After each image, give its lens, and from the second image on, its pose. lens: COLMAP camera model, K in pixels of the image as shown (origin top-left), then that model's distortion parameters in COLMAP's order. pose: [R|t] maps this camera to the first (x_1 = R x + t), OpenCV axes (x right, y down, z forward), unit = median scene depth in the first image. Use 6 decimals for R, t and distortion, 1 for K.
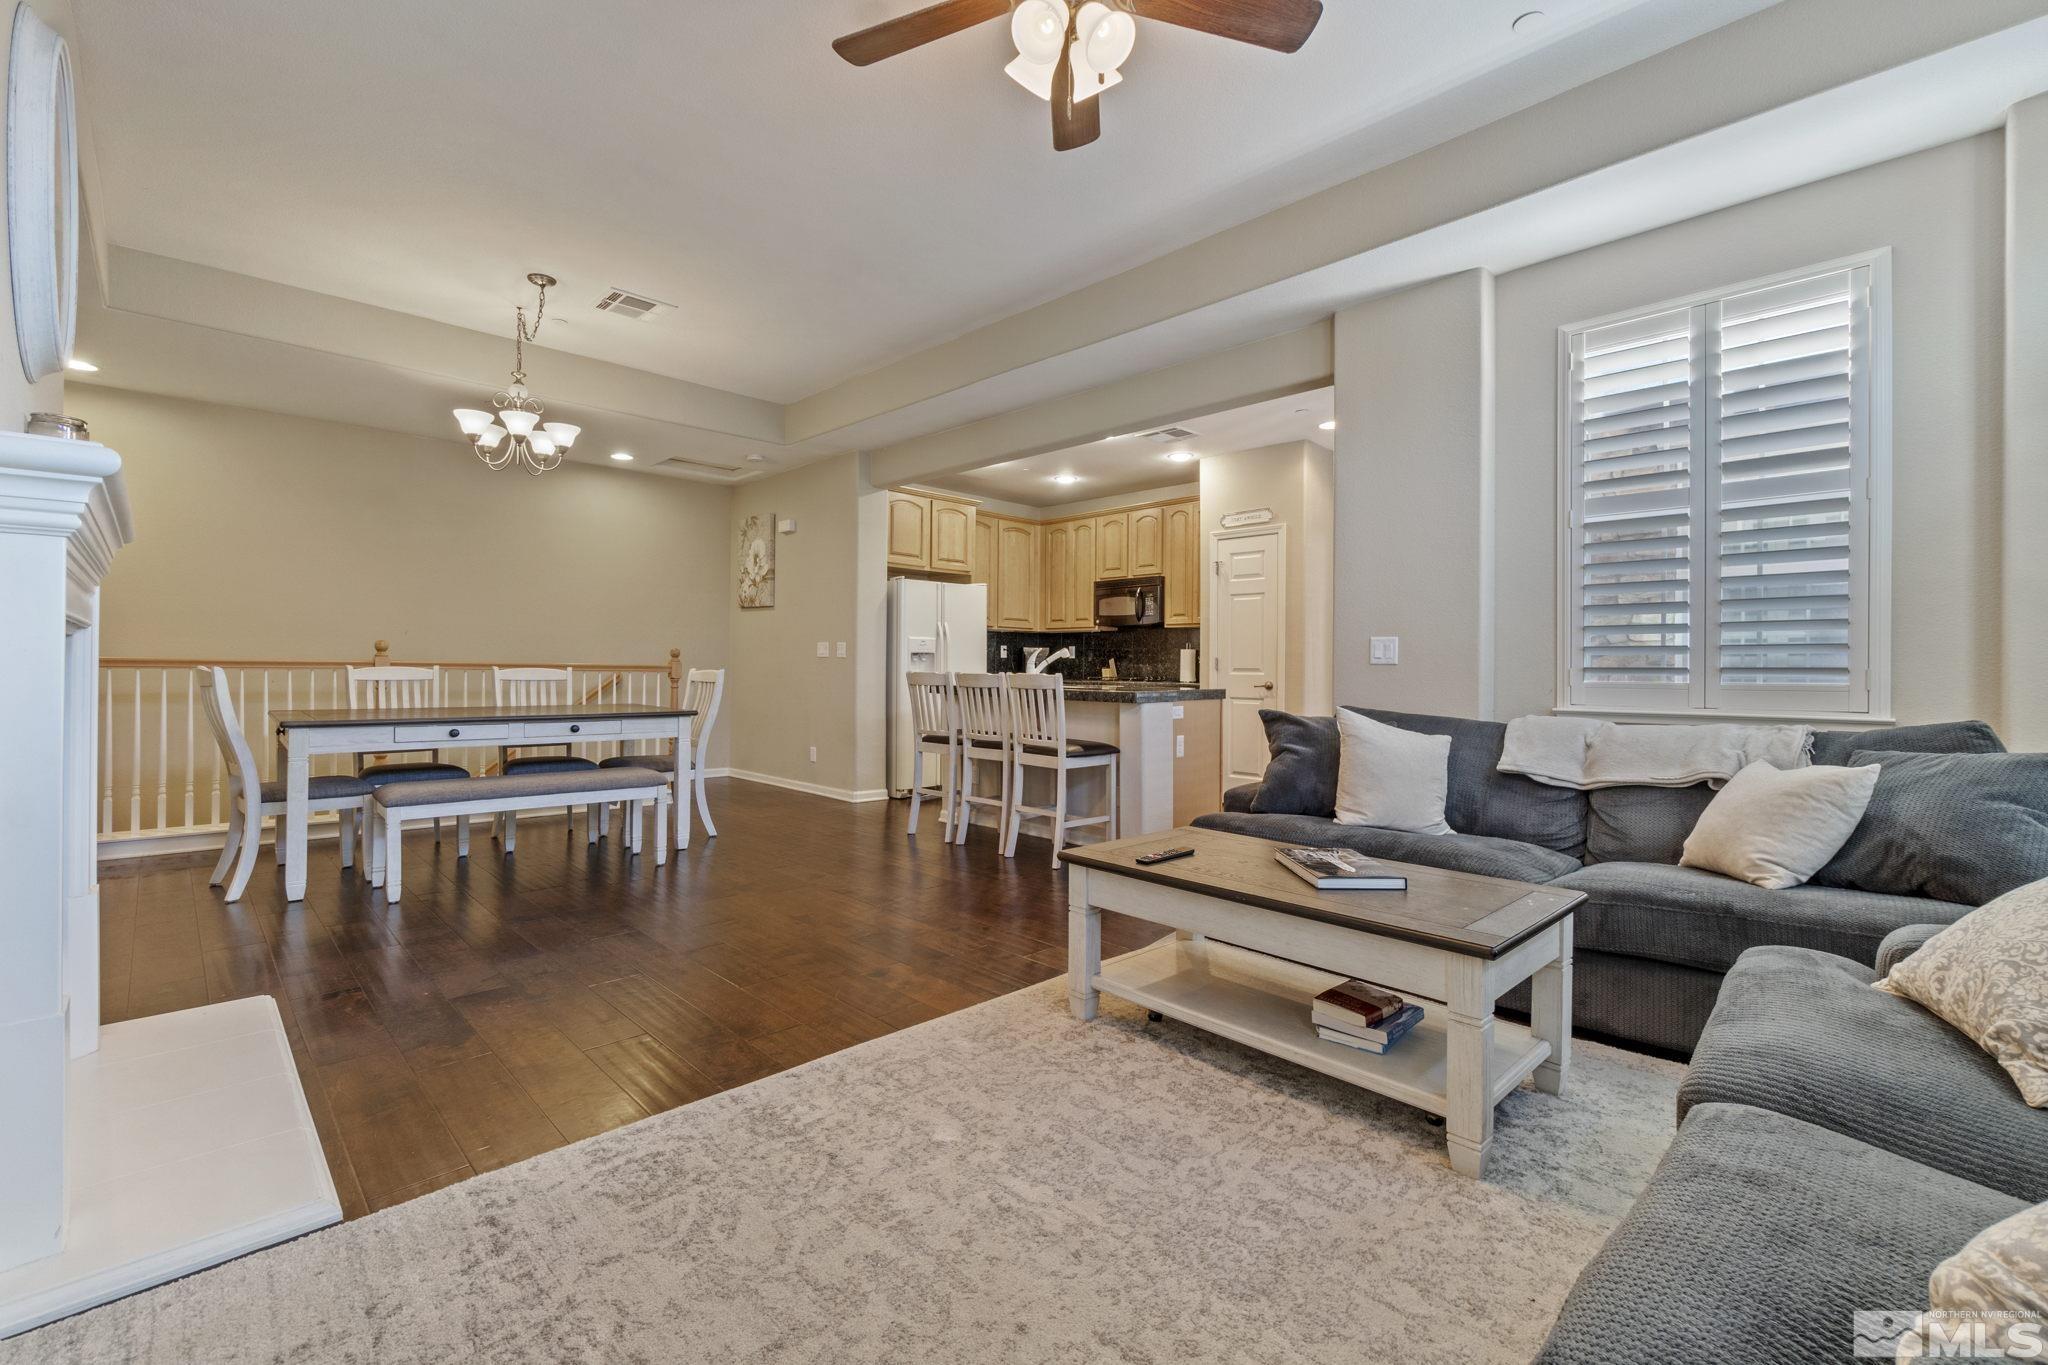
lens RADIAL K [[881.4, 0, 1011.0], [0, 881.4, 677.4], [0, 0, 1]] dist [-0.002310, 0.000024]
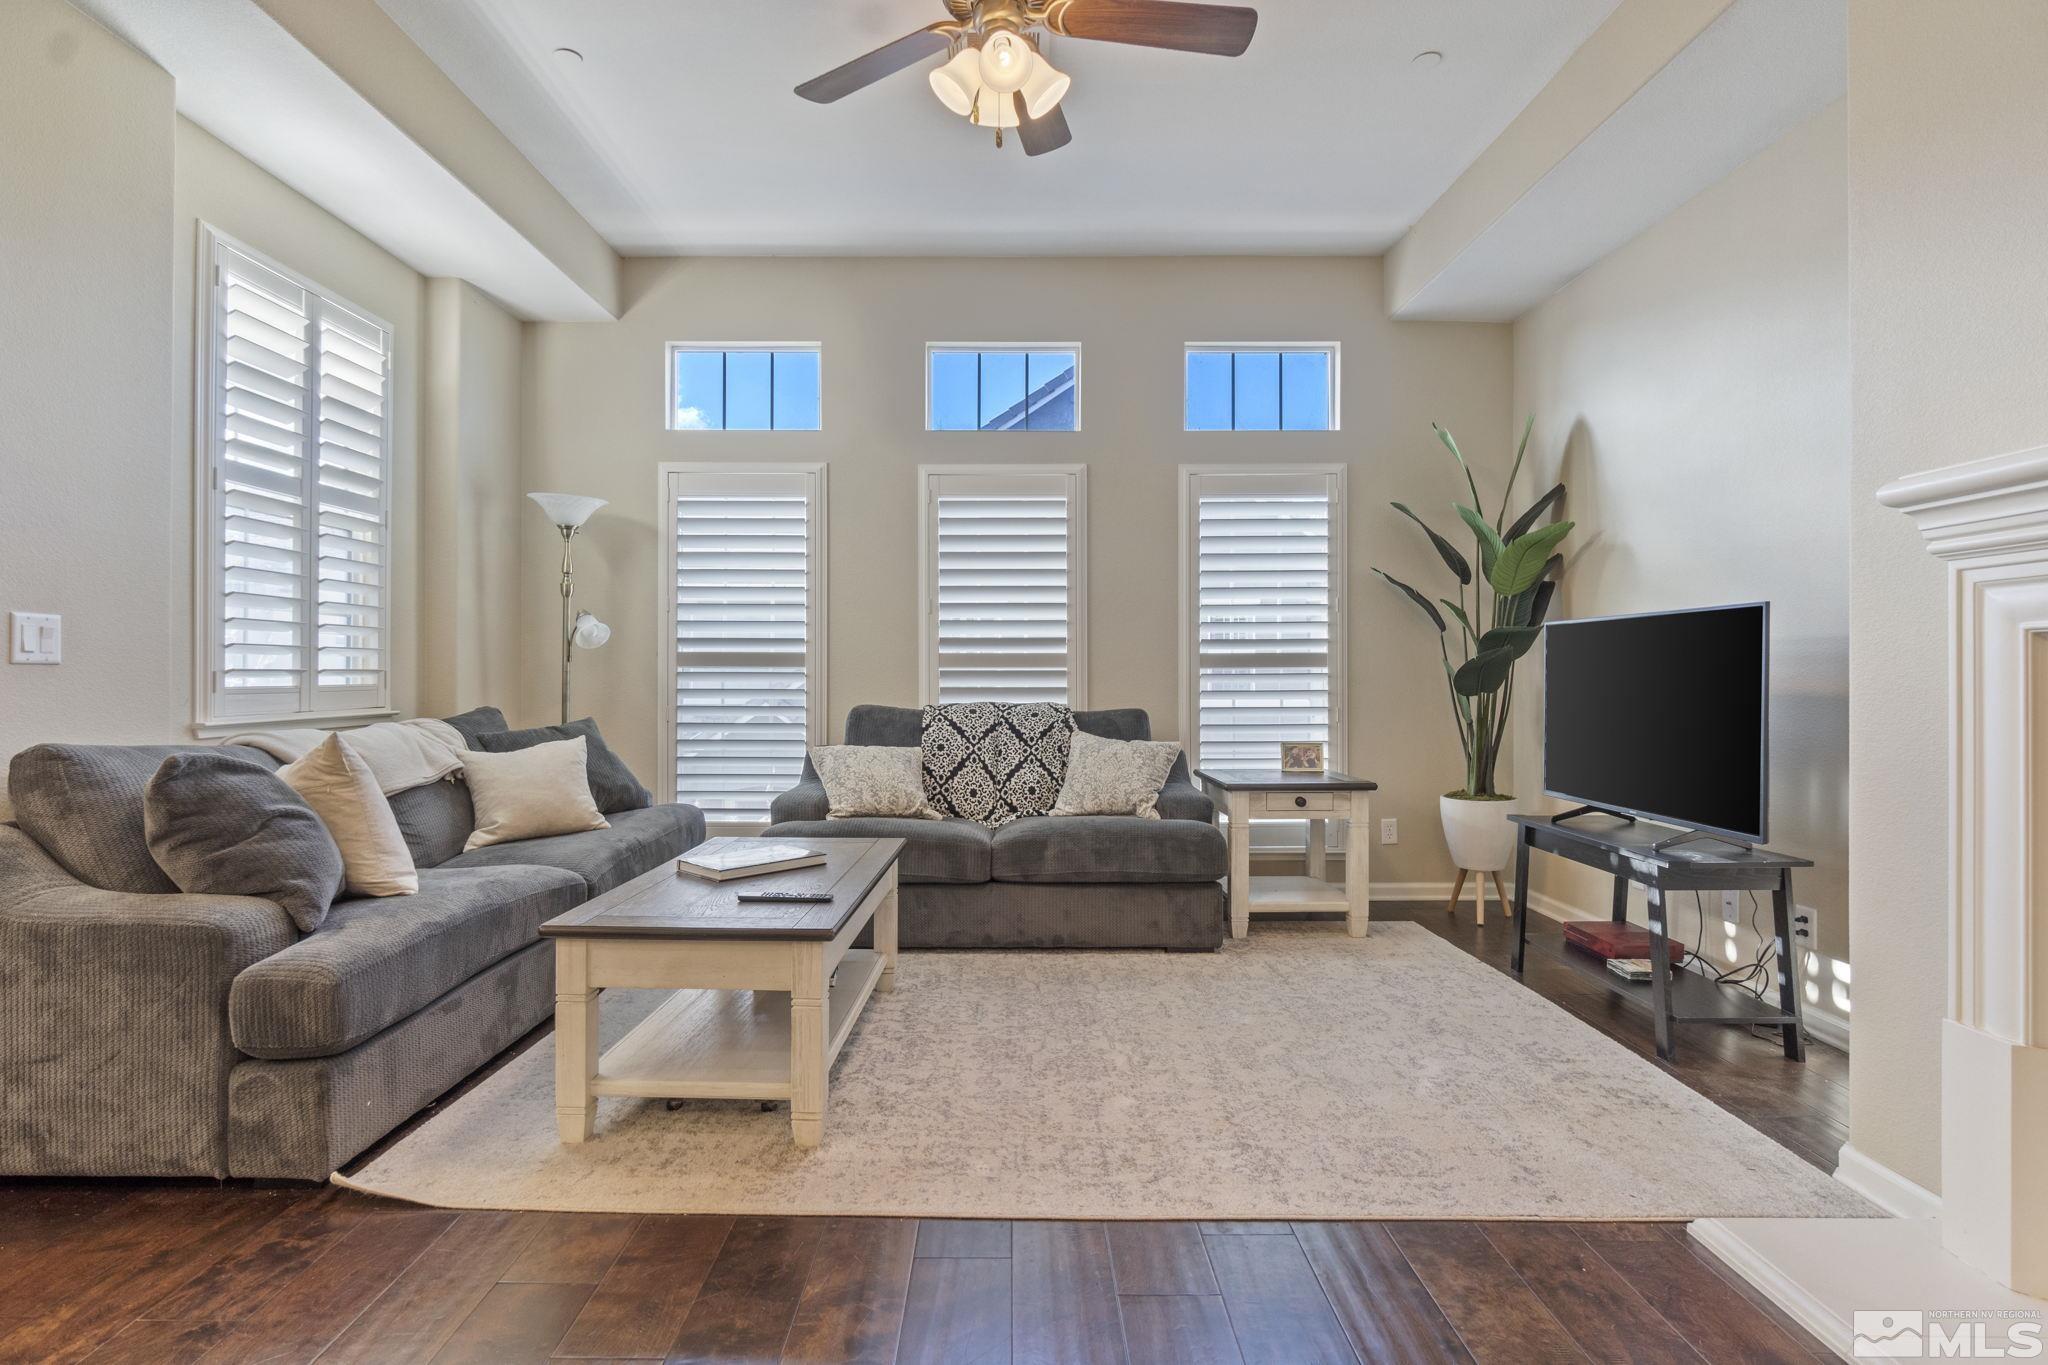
lens RADIAL K [[1016.6, 0, 1006.4], [0, 1016.6, 674.7], [0, 0, 1]] dist [-0.005982, -0.000237]
pose [[-0.713827, -0.008986, 0.700265, -0.249393], [-0.000904, 0.999929, 0.011910, -0.009179], [-0.700322, 0.007869, -0.713784, 0.585503]]
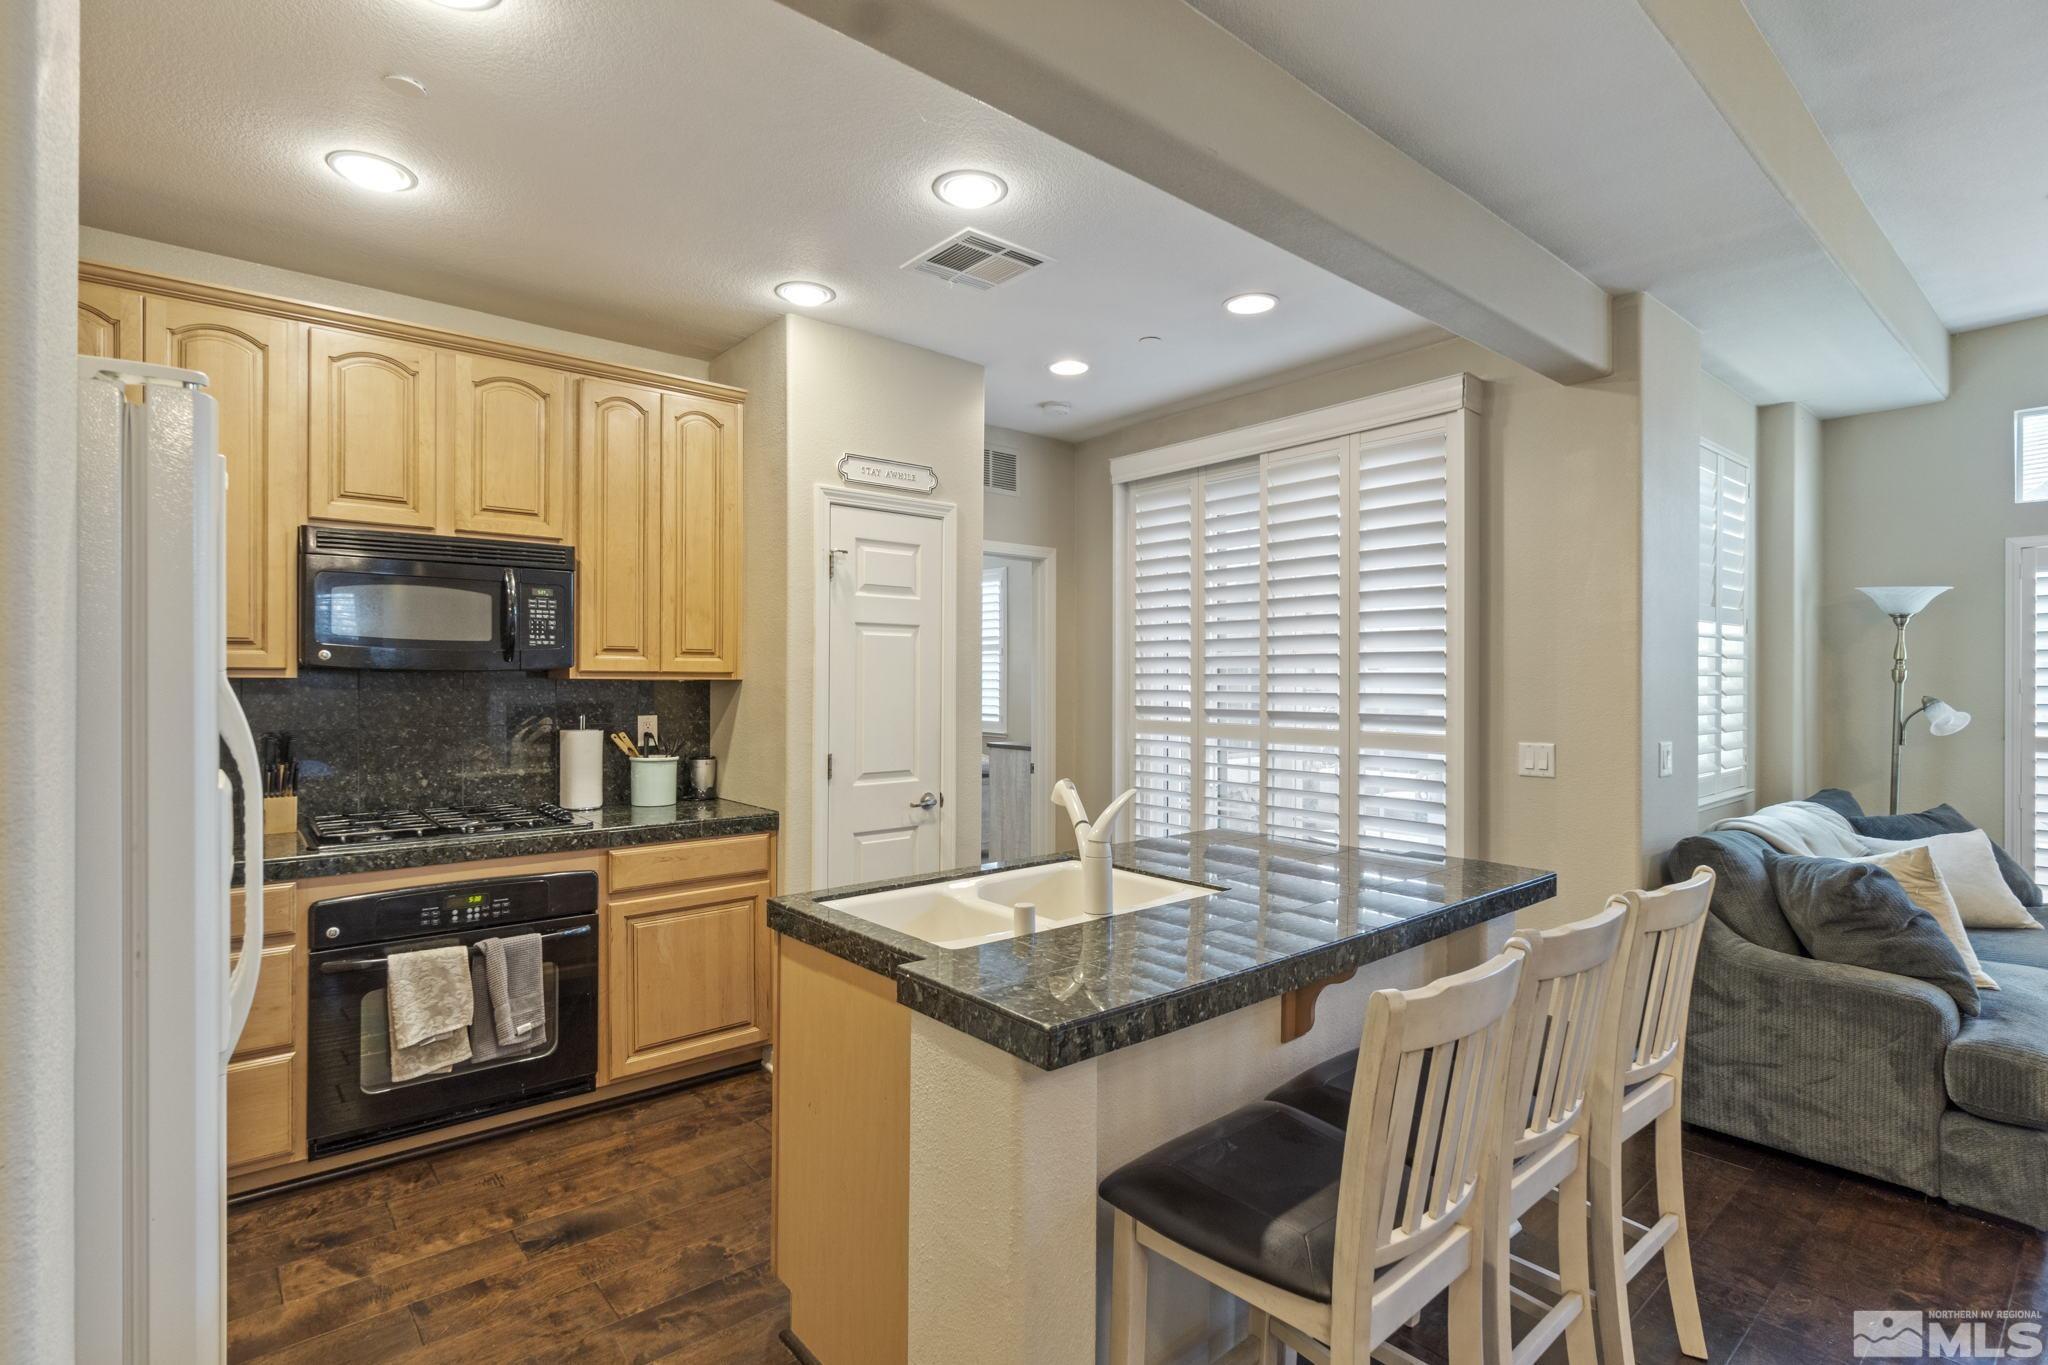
lens RADIAL K [[968.0, 0, 1006.2], [0, 968.0, 681.0], [0, 0, 1]] dist [-0.002140, 0.000732]
pose [[0.071943, -0.009254, 0.997366, -0.276456], [0.008954, 0.999923, 0.008631, -0.064767], [-0.997369, 0.008309, 0.072020, 0.872440]]
